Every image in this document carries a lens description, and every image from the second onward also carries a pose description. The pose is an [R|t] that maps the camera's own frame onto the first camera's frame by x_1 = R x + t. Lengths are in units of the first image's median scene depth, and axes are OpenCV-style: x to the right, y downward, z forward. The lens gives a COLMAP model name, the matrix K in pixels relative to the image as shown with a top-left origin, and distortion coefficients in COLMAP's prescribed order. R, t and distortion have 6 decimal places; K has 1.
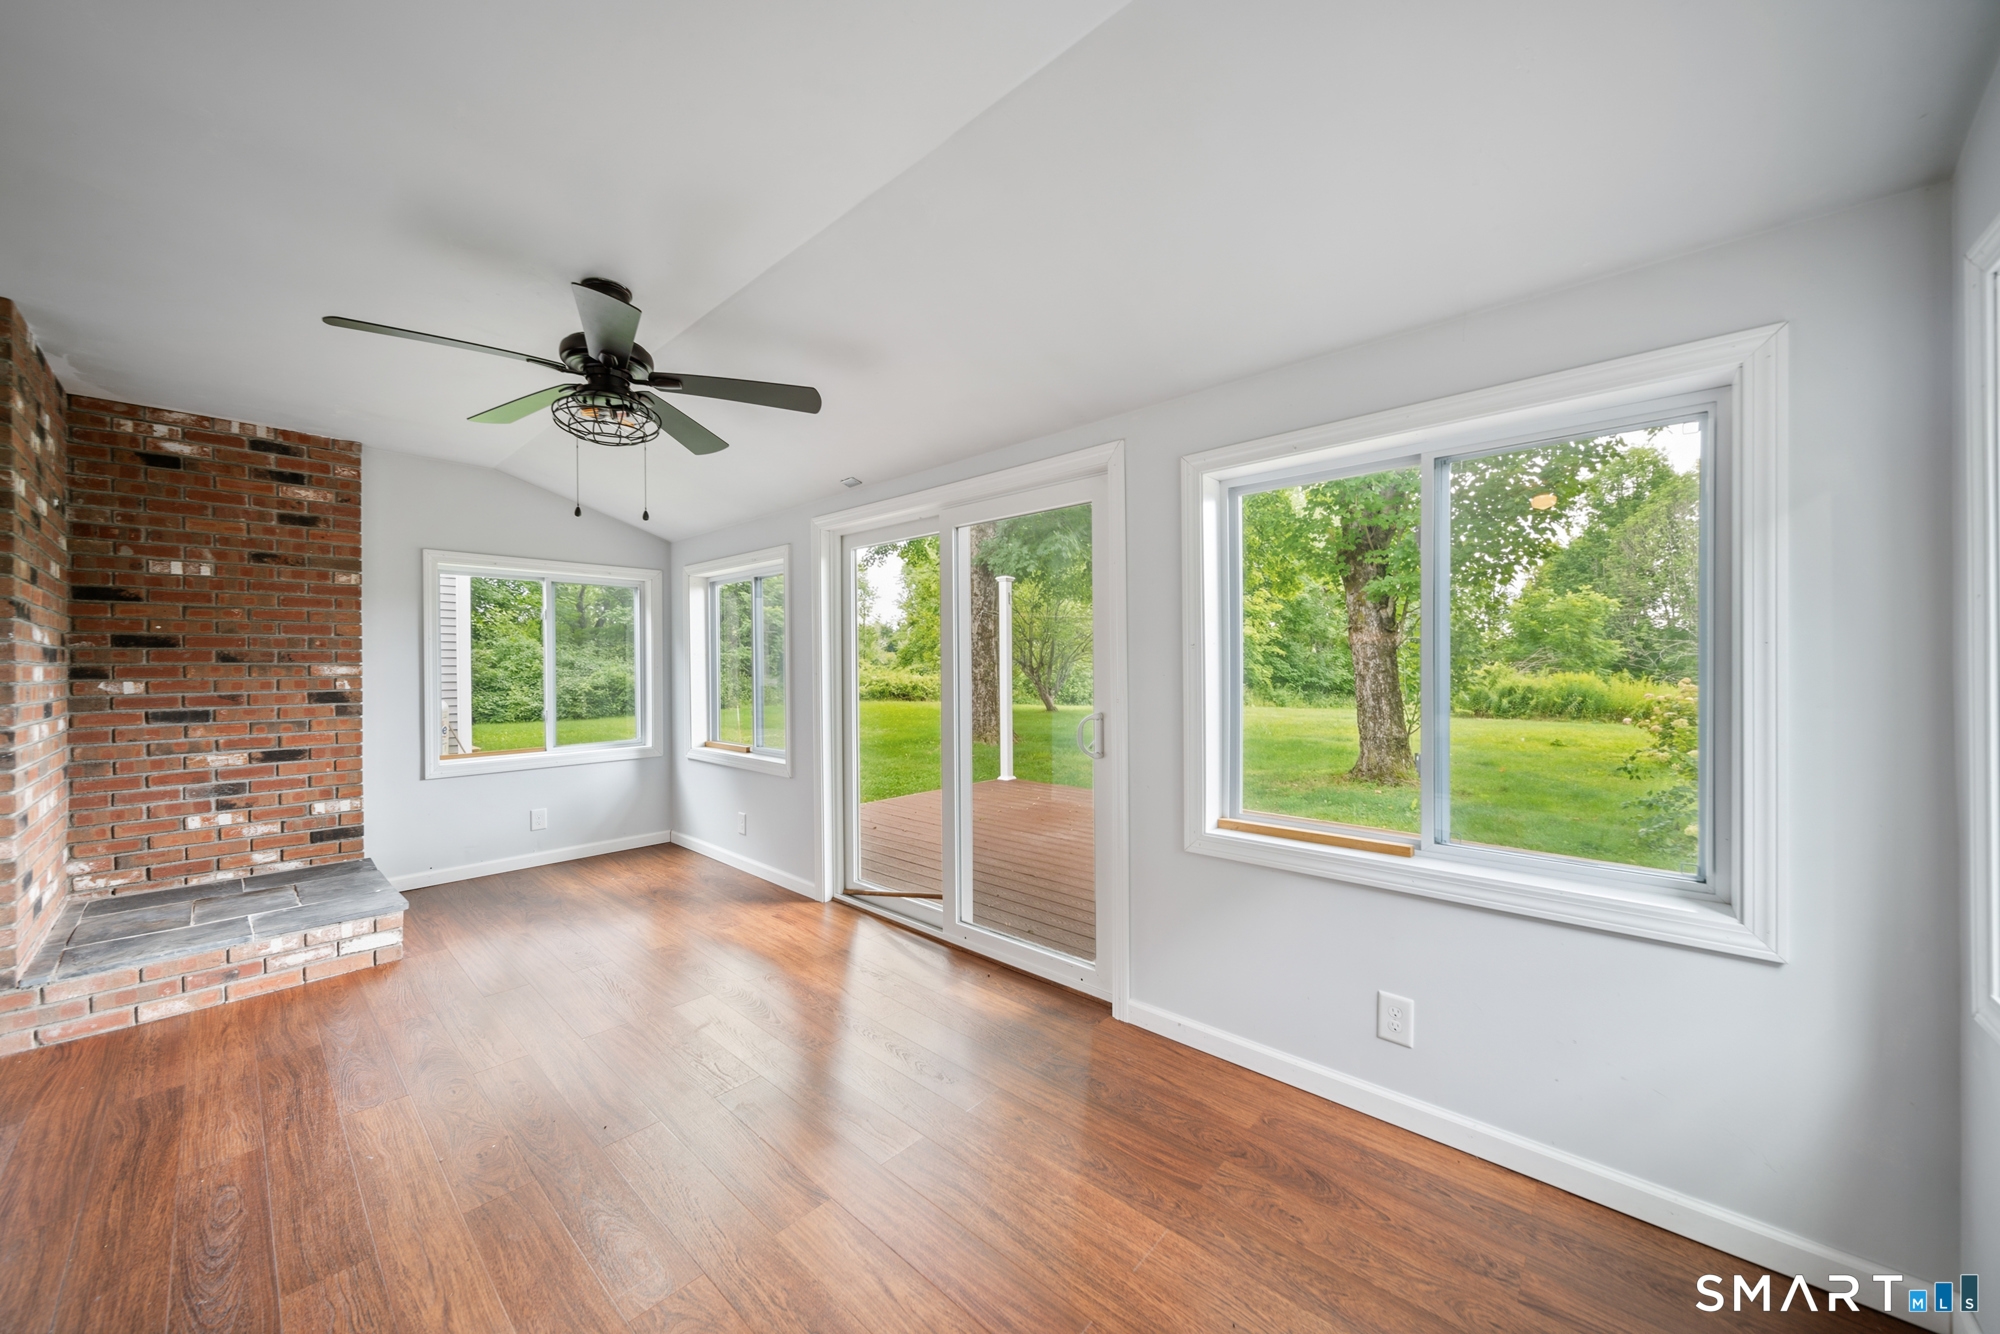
lens RADIAL K [[703.6, 0, 1002.1], [0, 703.6, 666.2], [0, 0, 1]] dist [0.008697, -0.000272]
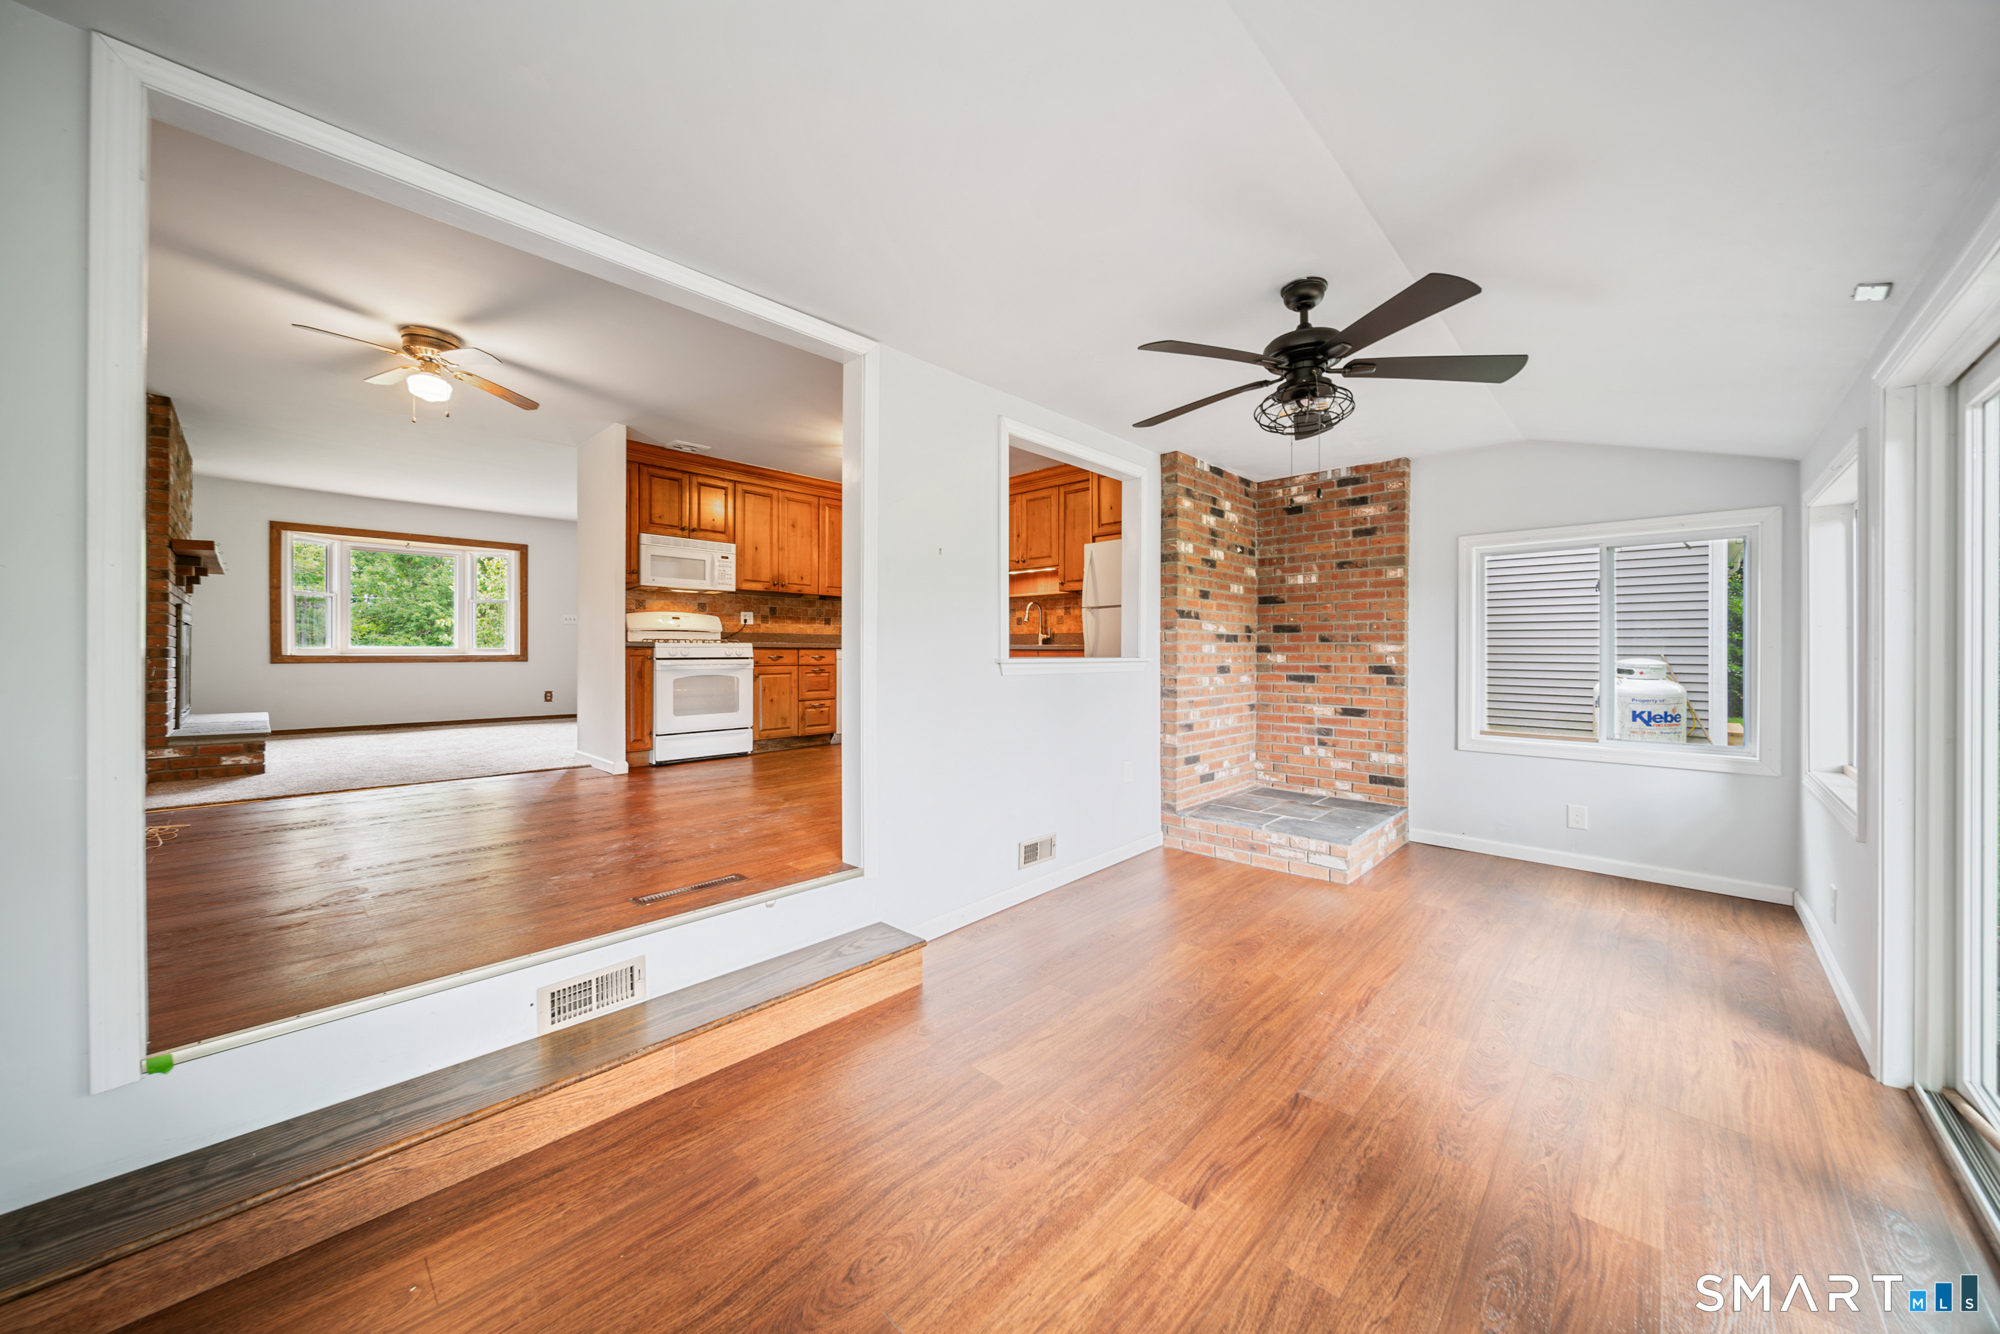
lens RADIAL K [[703.6, 0, 995.2], [0, 703.6, 654.4], [0, 0, 1]] dist [0.008697, -0.000272]
pose [[-0.014267, 0.011768, -0.999829, 0.318034], [-0.003484, 0.999924, 0.011819, 0.004594], [0.999892, 0.003652, -0.014225, 0.355449]]
